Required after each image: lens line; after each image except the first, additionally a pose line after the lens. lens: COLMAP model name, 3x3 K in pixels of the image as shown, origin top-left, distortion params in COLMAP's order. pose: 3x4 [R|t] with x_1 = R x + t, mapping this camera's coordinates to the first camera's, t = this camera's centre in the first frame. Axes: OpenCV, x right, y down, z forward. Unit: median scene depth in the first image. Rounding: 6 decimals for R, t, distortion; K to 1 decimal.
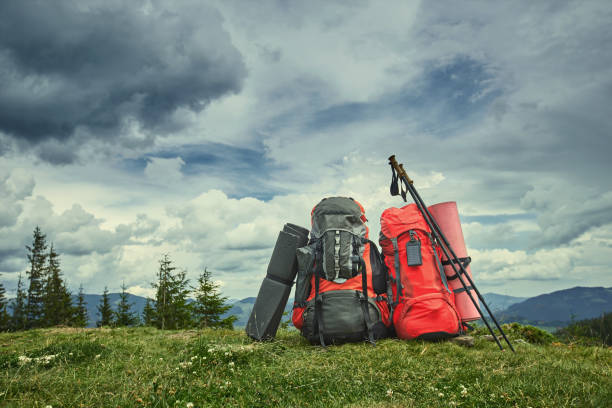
lens RADIAL K [[500.6, 0, 297.9], [0, 500.6, 187.9], [0, 0, 1]] dist [-0.072051, 0.171080]
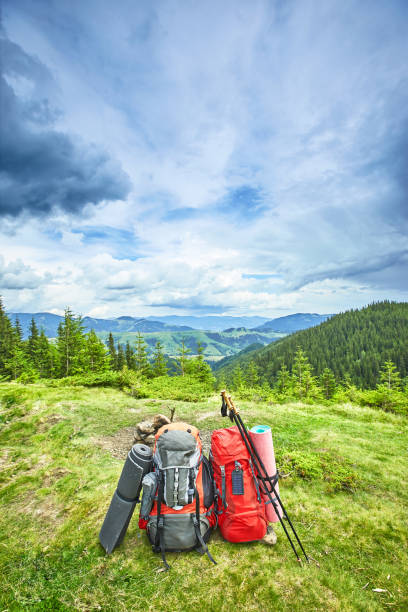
lens RADIAL K [[287.5, 0, 204.0], [0, 287.5, 306.0], [0, 0, 1]] dist [-0.050205, 0.017943]
pose [[0.982278, 0.018992, 0.186463, 0.009581], [-0.055141, 0.980108, 0.190651, -0.424550], [-0.179133, -0.197554, 0.963786, 0.414988]]
